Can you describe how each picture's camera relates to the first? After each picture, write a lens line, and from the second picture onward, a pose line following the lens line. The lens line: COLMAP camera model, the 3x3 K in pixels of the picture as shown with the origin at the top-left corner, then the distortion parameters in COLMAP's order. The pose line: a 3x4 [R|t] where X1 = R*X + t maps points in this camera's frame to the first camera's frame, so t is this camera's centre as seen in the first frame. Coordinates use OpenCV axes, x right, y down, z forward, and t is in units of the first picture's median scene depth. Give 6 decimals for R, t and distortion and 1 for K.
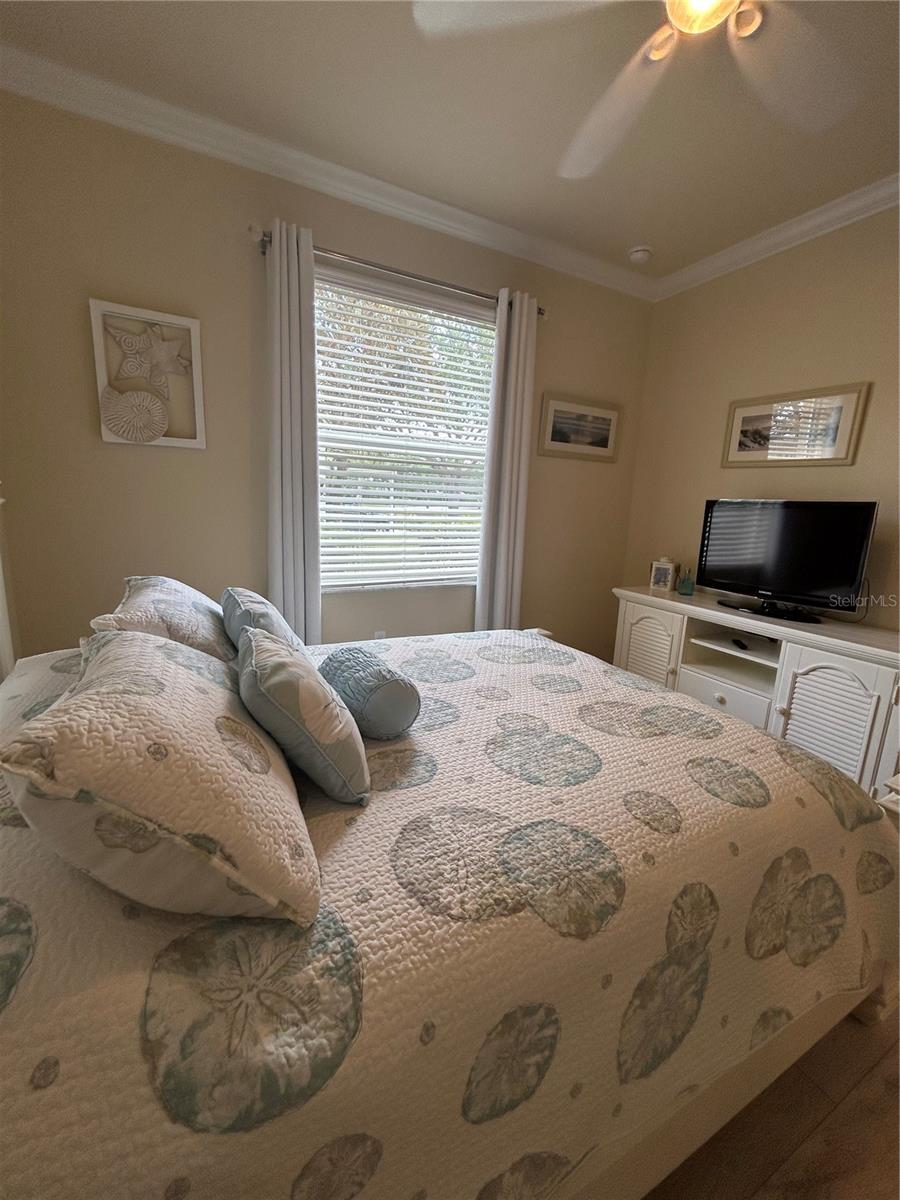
lens RADIAL K [[483.2, 0, 449.8], [0, 483.2, 597.6], [0, 0, 1]] dist [-0.004740, 0.000340]
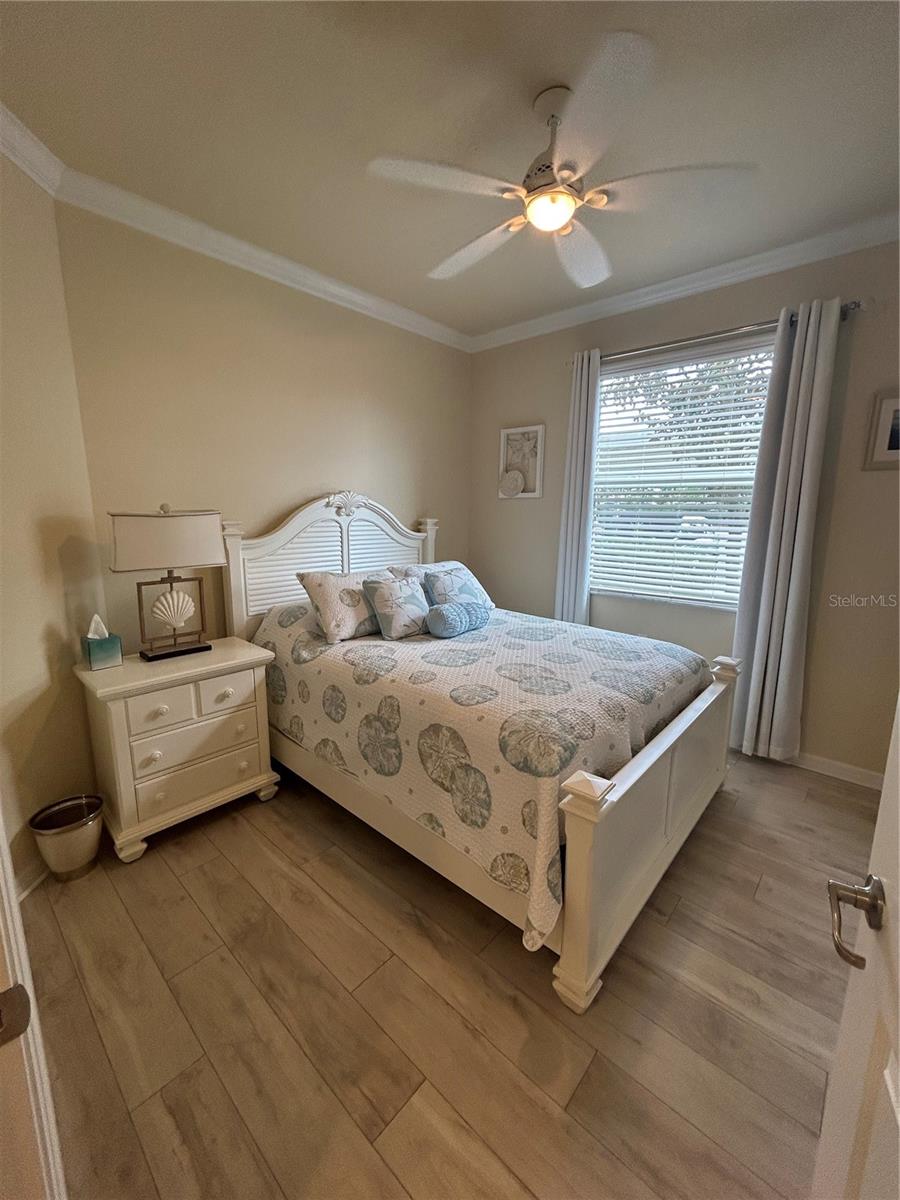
lens RADIAL K [[483.2, 0, 449.8], [0, 483.2, 597.6], [0, 0, 1]] dist [-0.004740, 0.000340]
pose [[0.341276, 0.126760, -0.931377, 1.508073], [-0.184087, 0.980690, 0.066018, -0.022705], [0.921761, 0.148924, 0.358021, 0.223493]]
